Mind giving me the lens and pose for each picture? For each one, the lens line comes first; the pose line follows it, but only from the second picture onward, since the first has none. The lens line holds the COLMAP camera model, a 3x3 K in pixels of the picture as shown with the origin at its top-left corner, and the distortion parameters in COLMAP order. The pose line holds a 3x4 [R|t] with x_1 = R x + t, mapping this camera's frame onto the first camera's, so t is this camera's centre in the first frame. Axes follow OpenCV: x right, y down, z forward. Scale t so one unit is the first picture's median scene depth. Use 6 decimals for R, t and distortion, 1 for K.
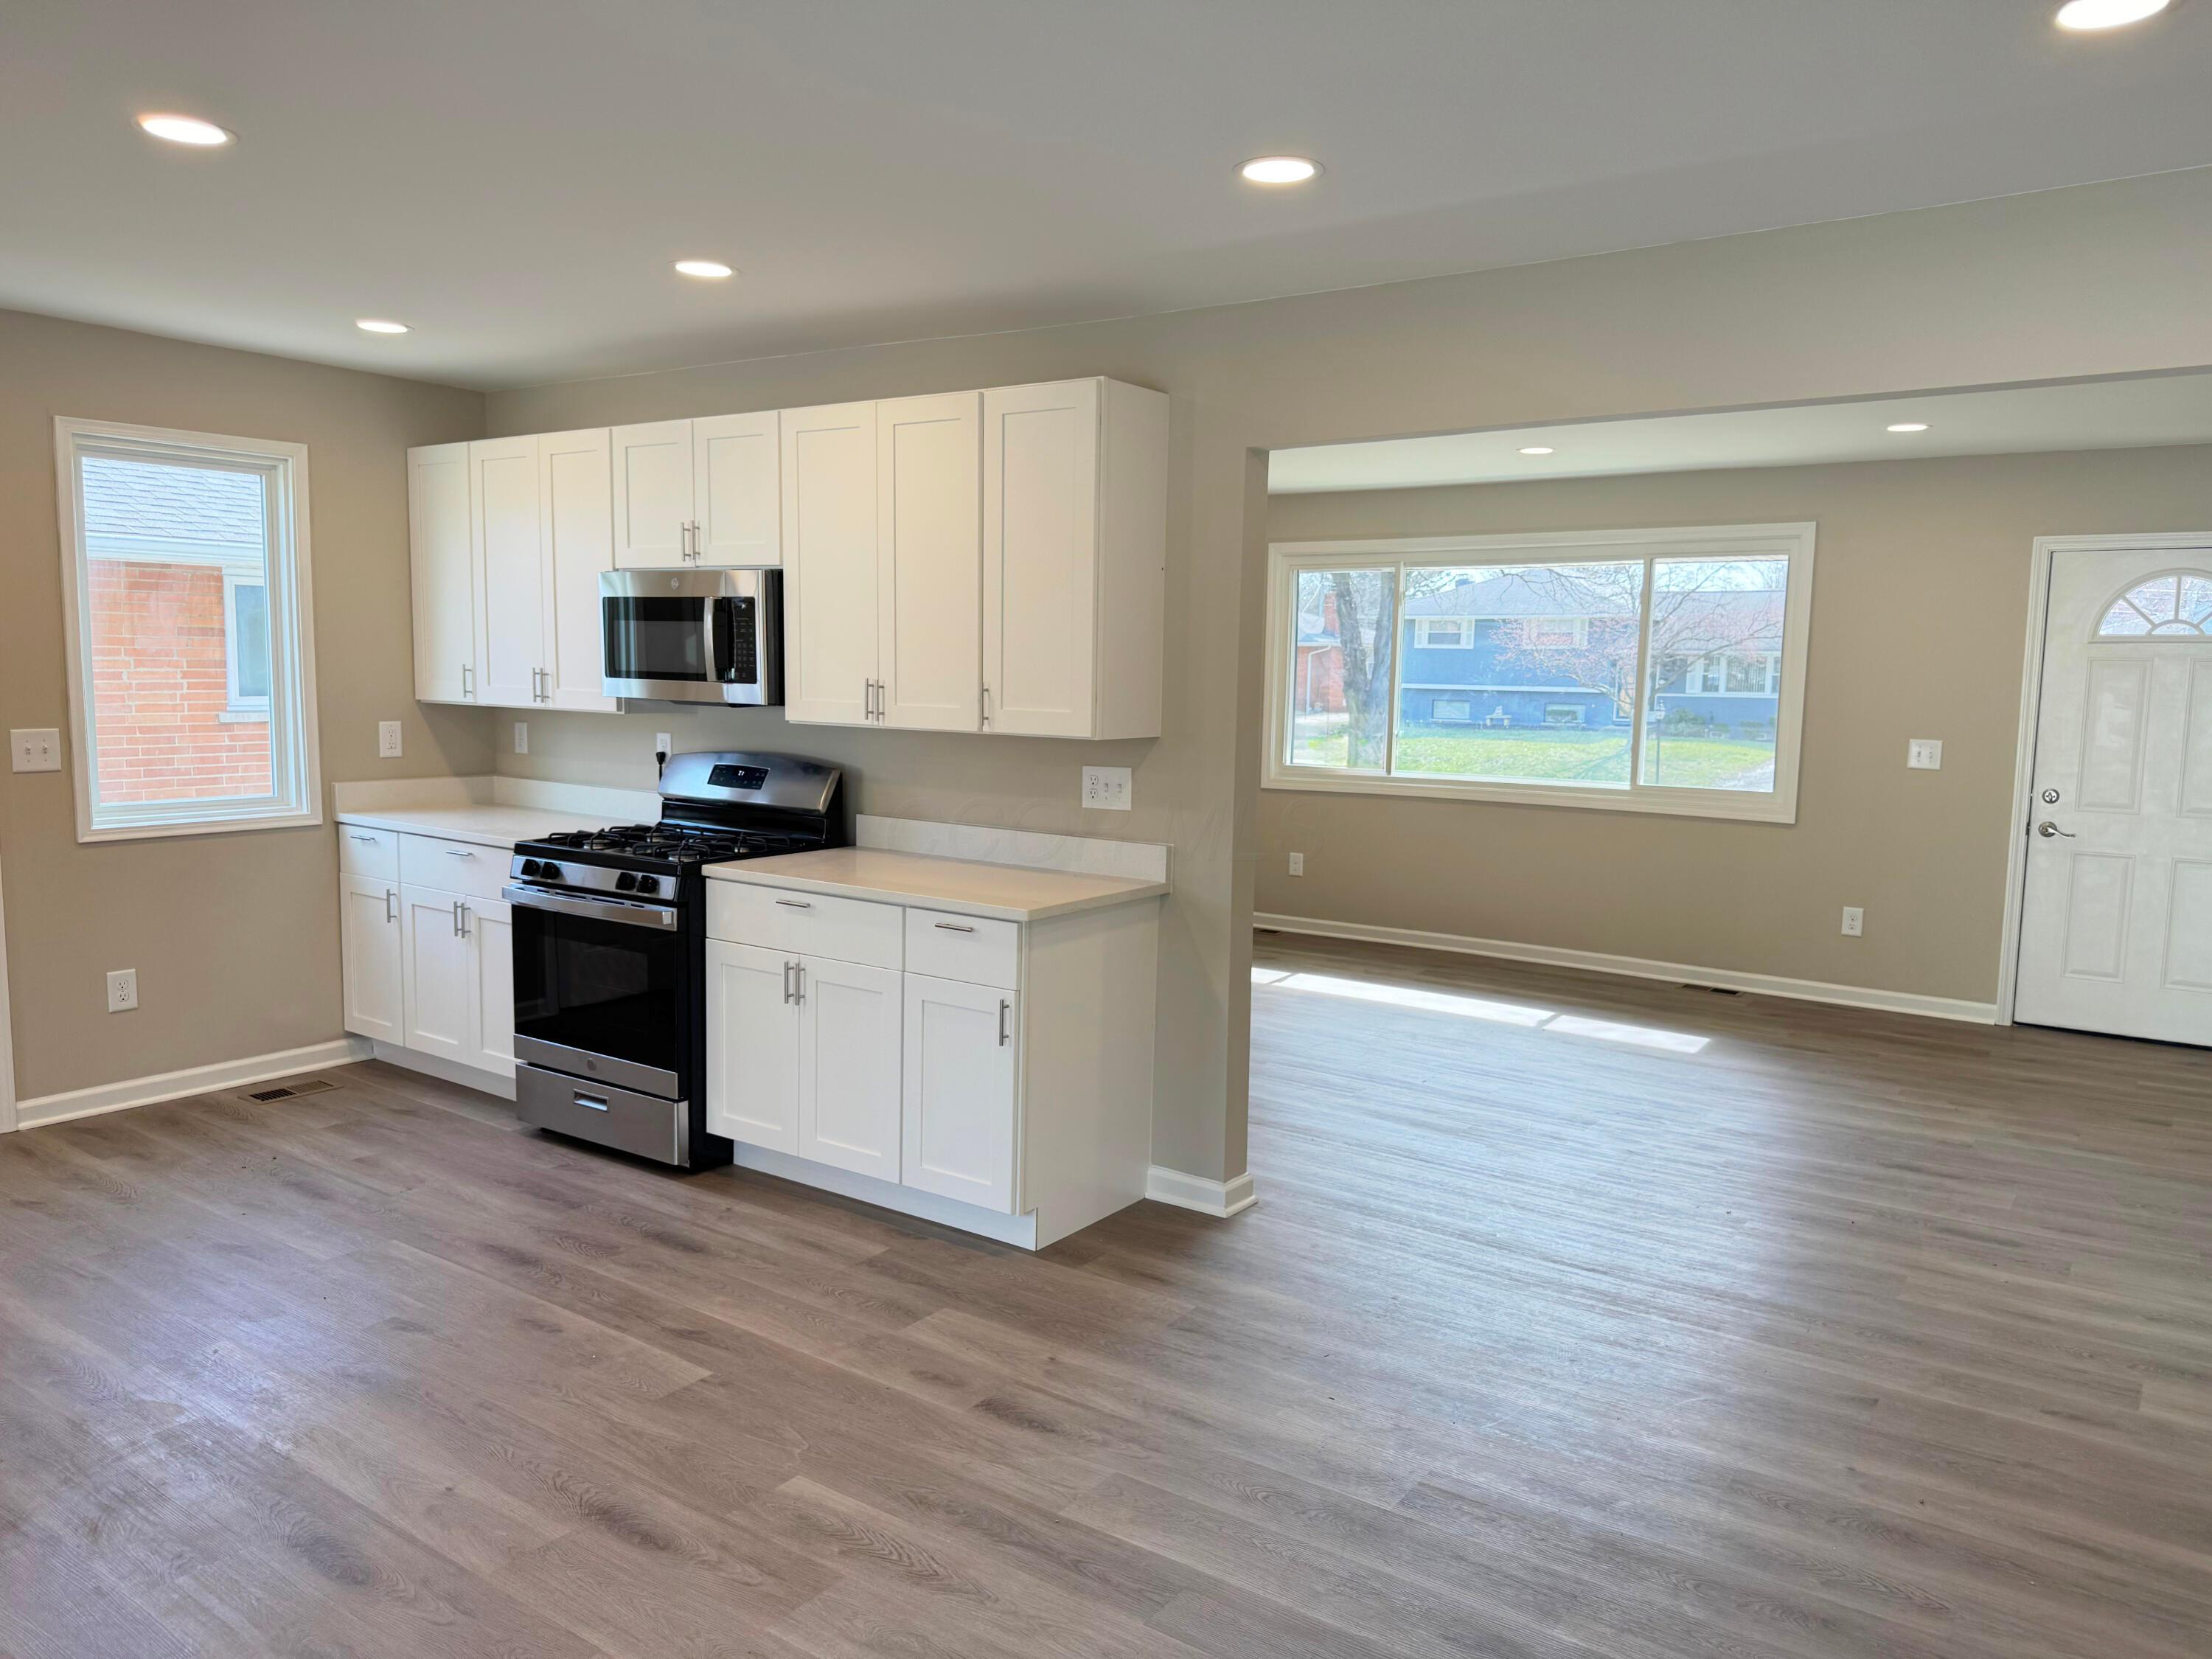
lens RADIAL K [[1560.3, 0, 1106.0], [0, 1560.3, 829.5], [0, 0, 1]] dist [0.042658, -0.047531]
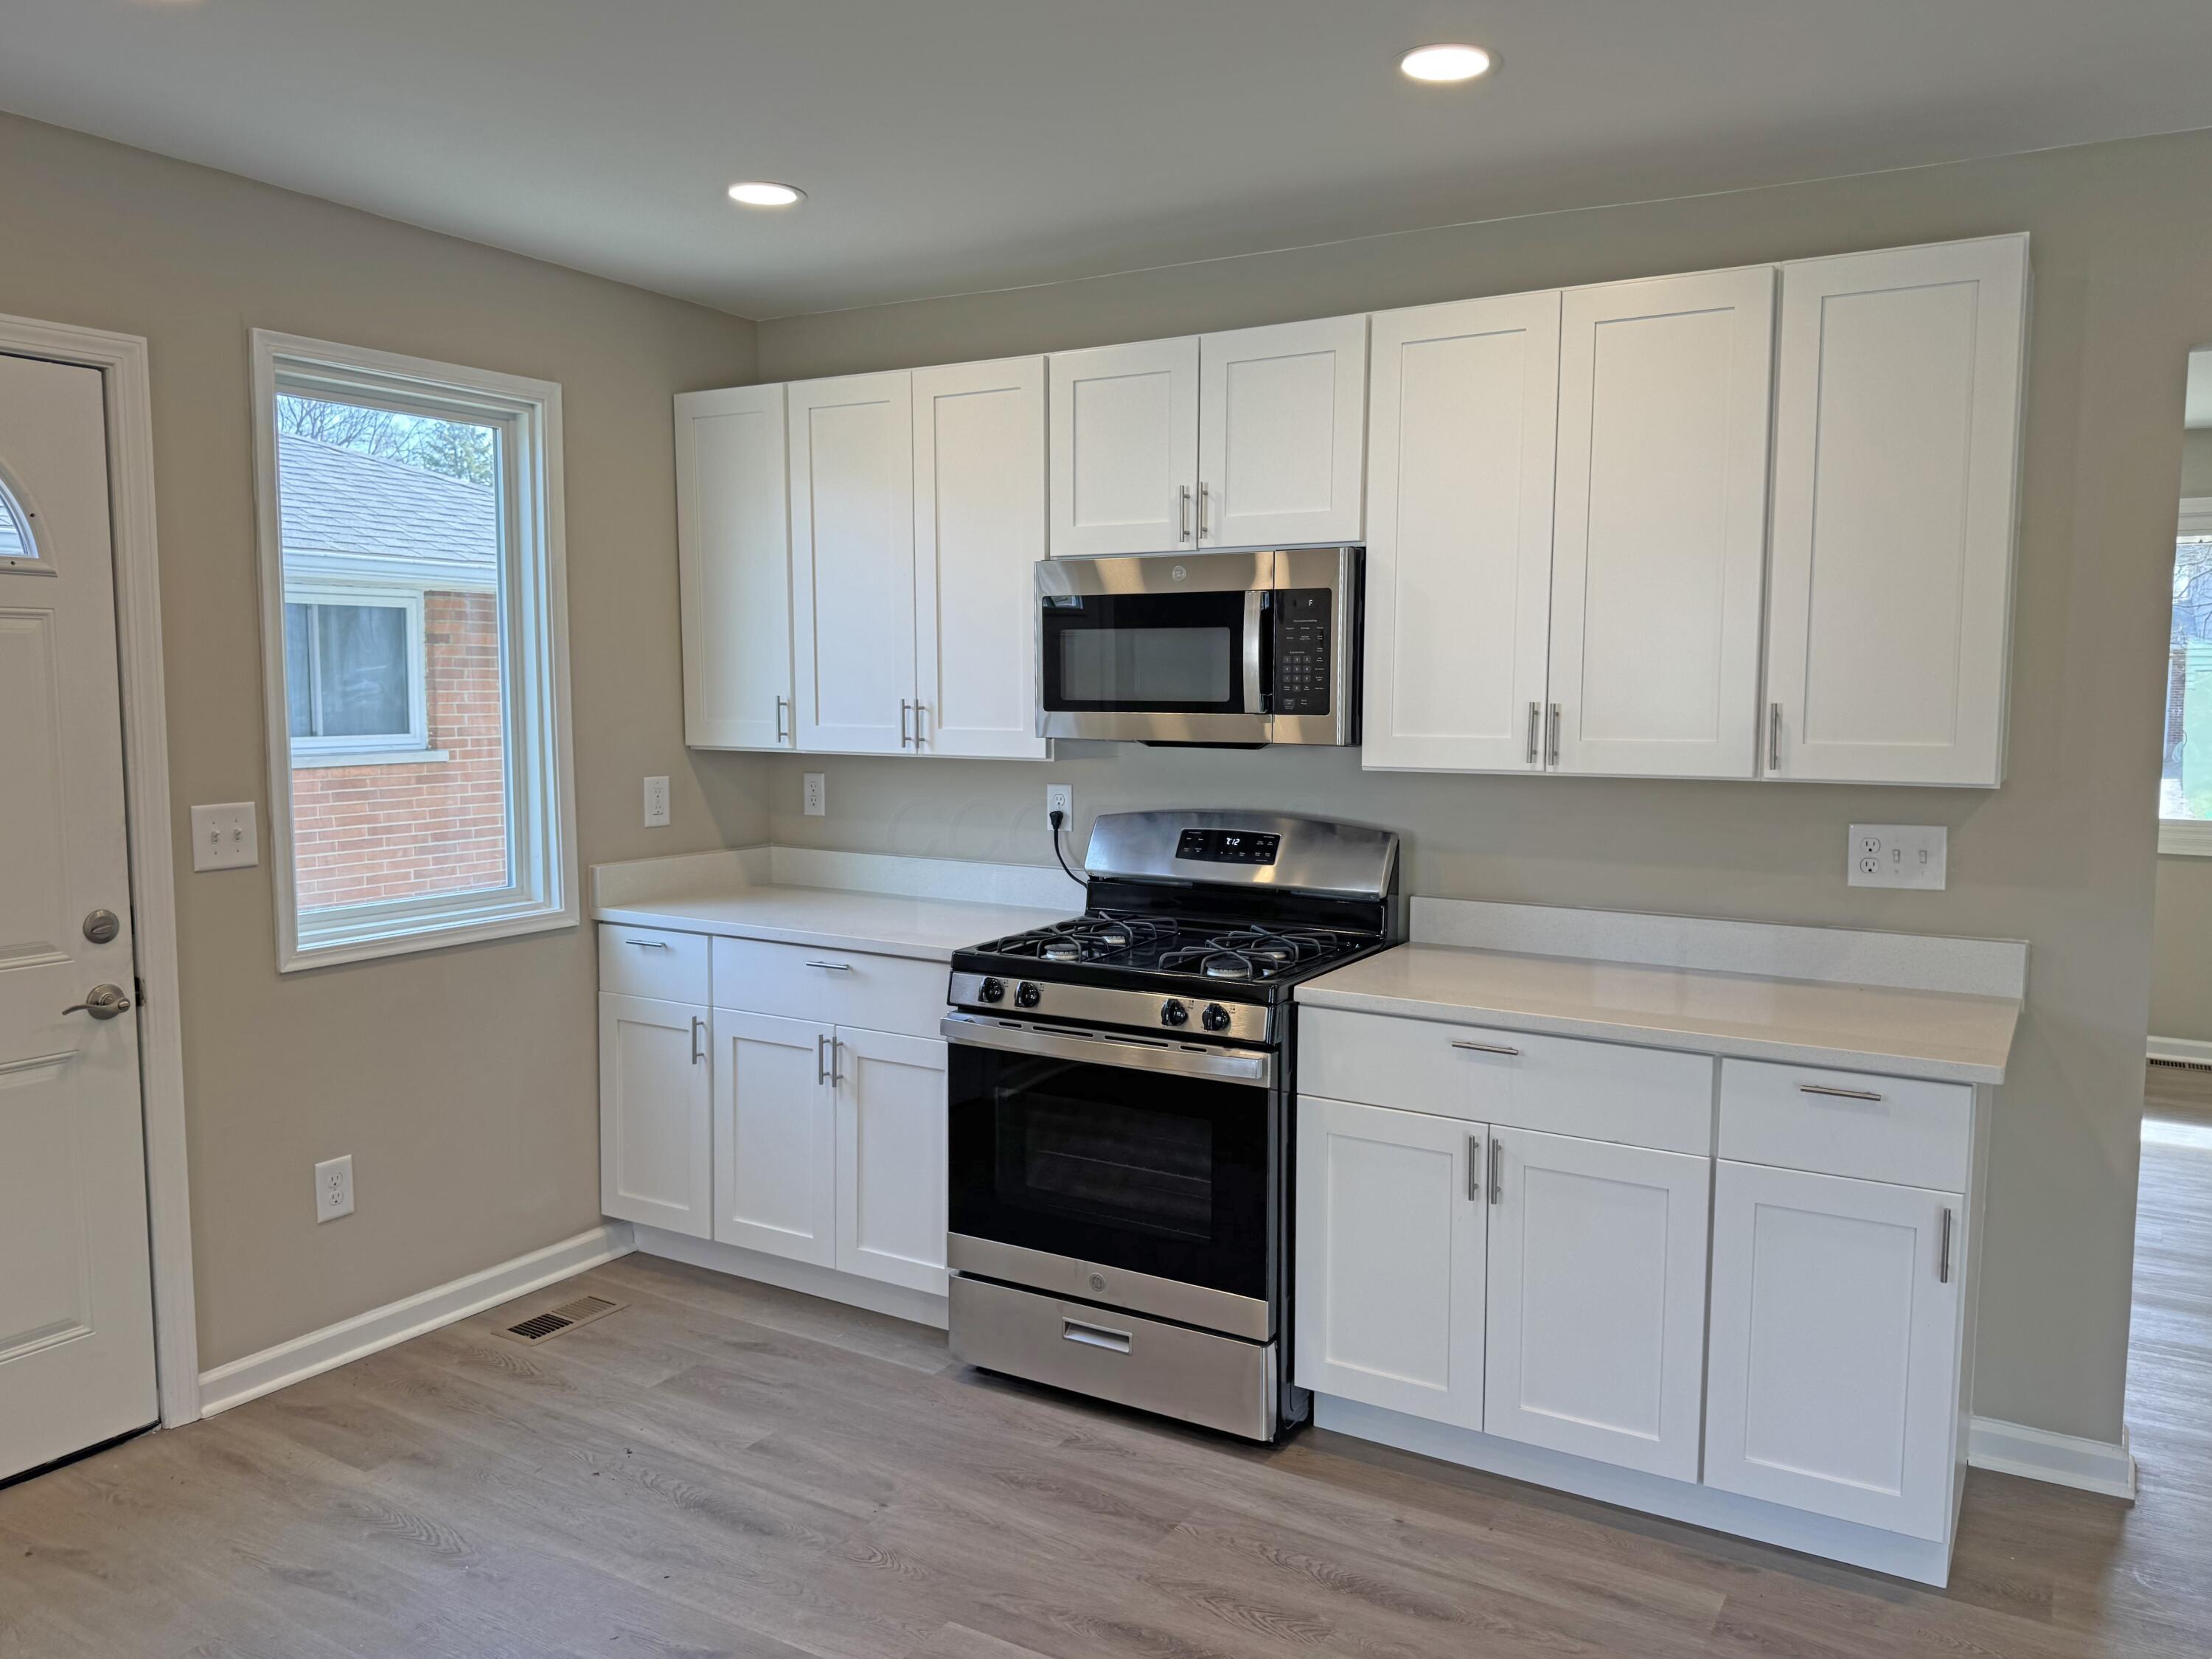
lens RADIAL K [[1617.6, 0, 1081.2], [0, 1617.6, 830.6], [0, 0, 1]] dist [0.134817, -0.192659]
pose [[0.997452, -0.023547, 0.067348, -0.360932], [0.024609, 0.999585, -0.014986, -0.032687], [-0.066967, 0.016605, 0.997617, 0.281962]]
